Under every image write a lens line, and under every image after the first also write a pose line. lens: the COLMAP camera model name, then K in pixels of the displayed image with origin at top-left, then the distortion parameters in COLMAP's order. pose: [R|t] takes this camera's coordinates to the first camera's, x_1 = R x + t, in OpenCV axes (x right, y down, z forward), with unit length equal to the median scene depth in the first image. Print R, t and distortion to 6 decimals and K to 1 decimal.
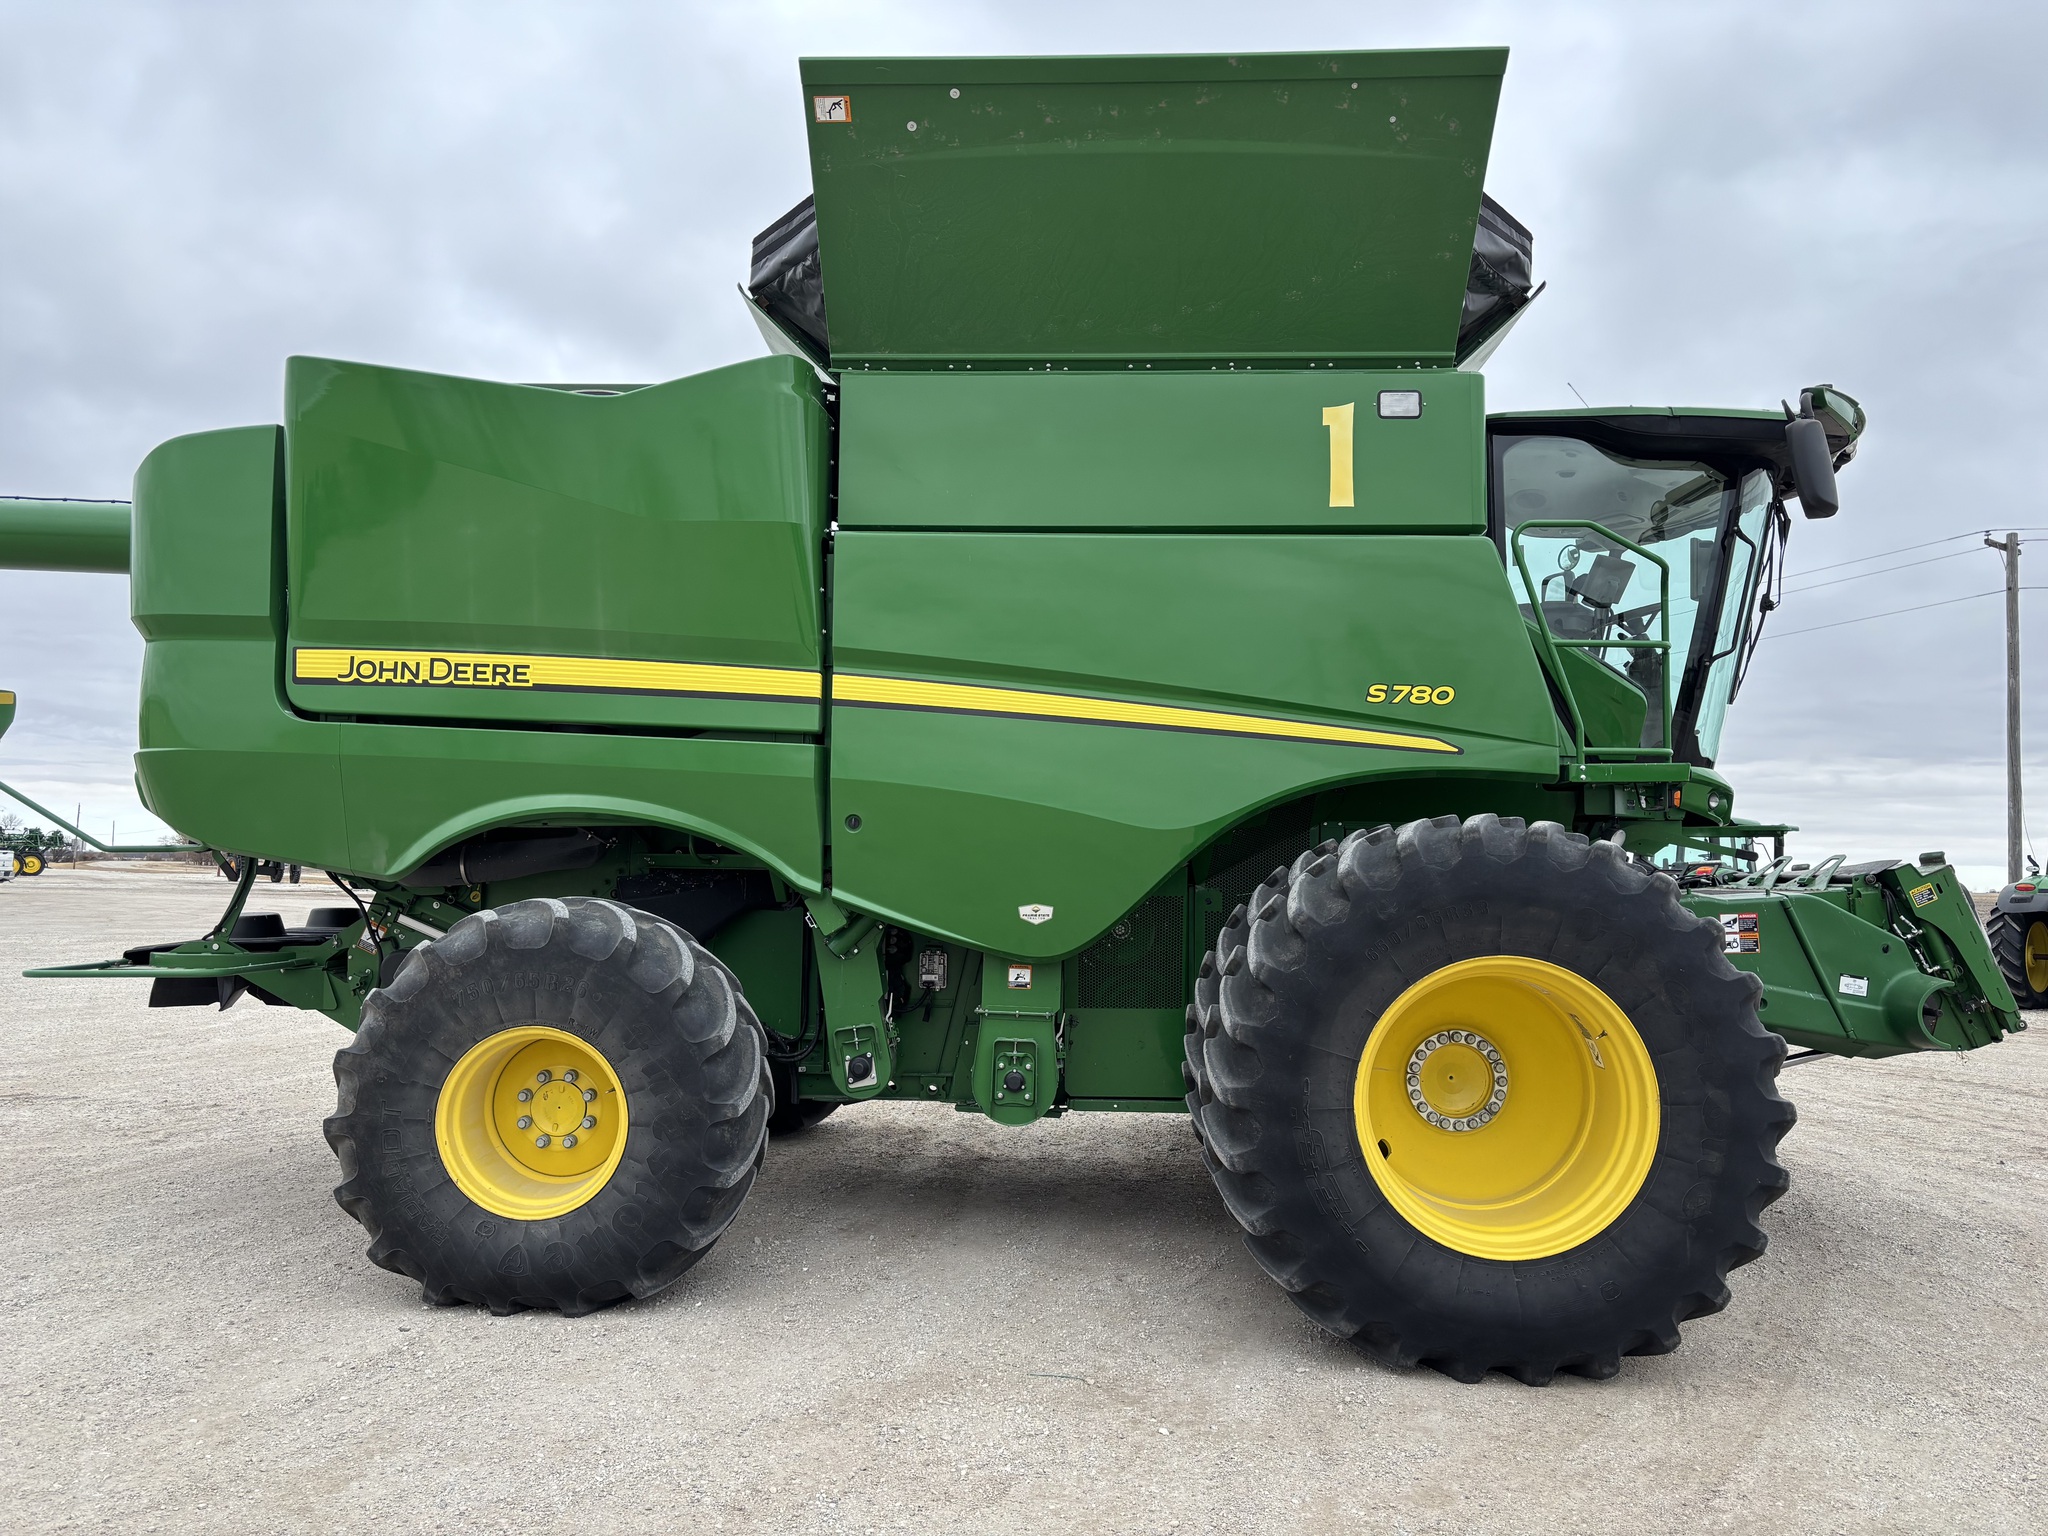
lens RADIAL K [[1582.0, 0, 1017.7], [0, 1582.0, 785.0], [0, 0, 1]] dist [0.031846, -0.029757]
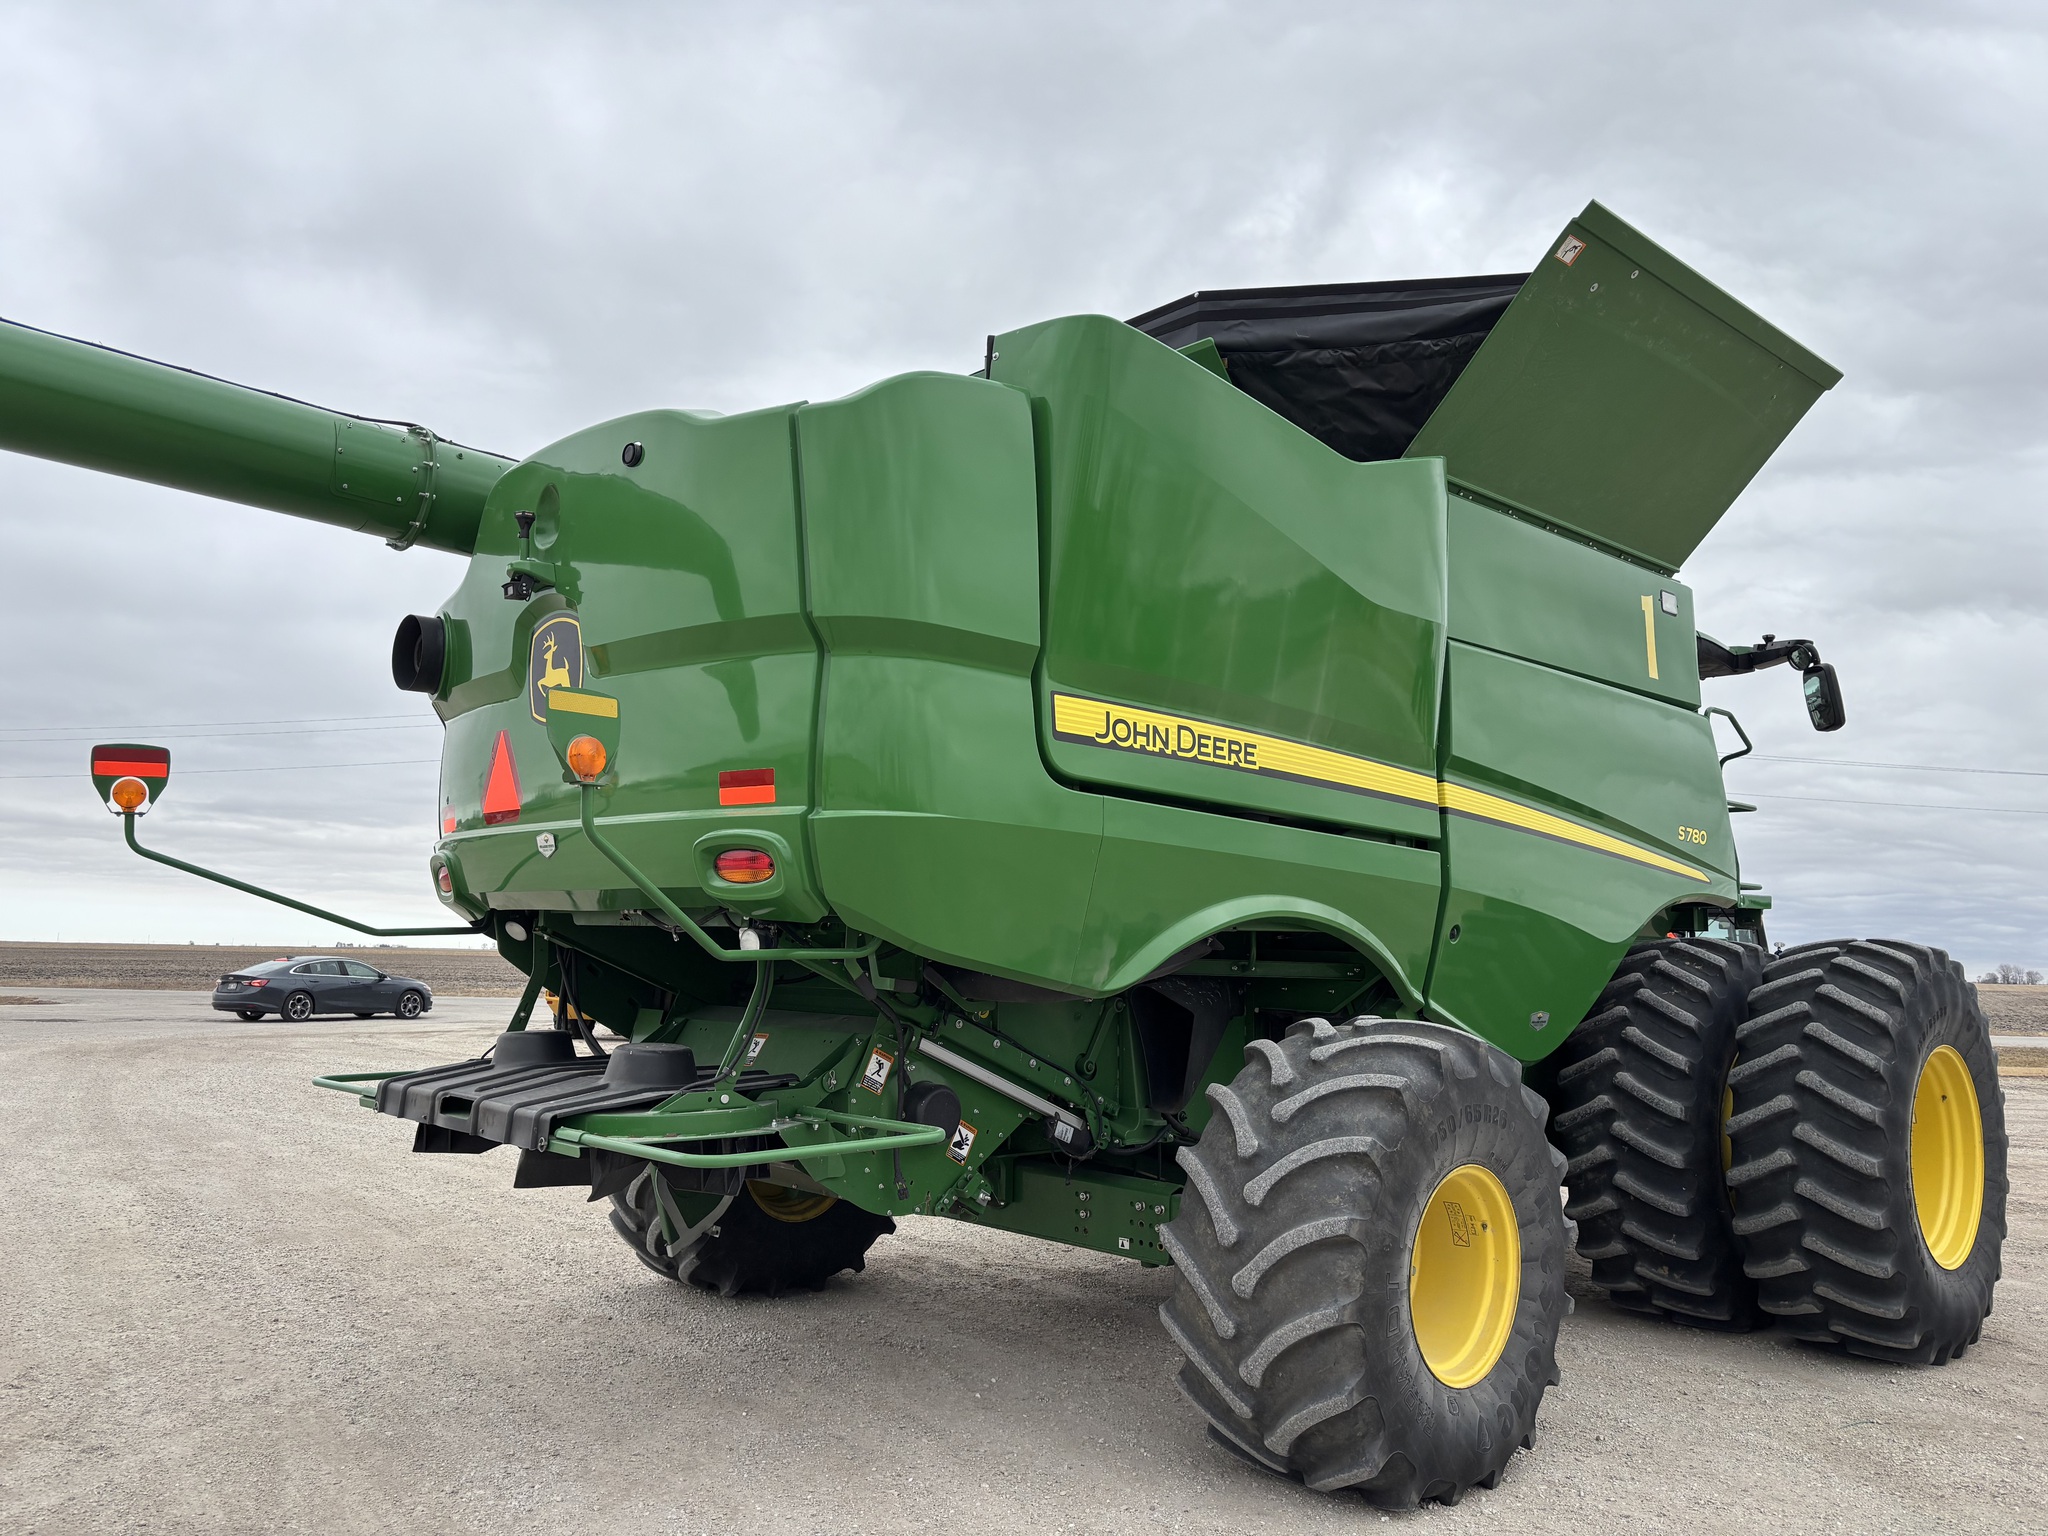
lens RADIAL K [[1582.0, 0, 1034.4], [0, 1582.0, 781.2], [0, 0, 1]] dist [0.031846, -0.029757]
pose [[0.702559, 0.077477, 0.707396, -0.997486], [-0.049995, 0.996973, -0.059540, 0.001486], [-0.709867, 0.006464, 0.704306, 0.478093]]
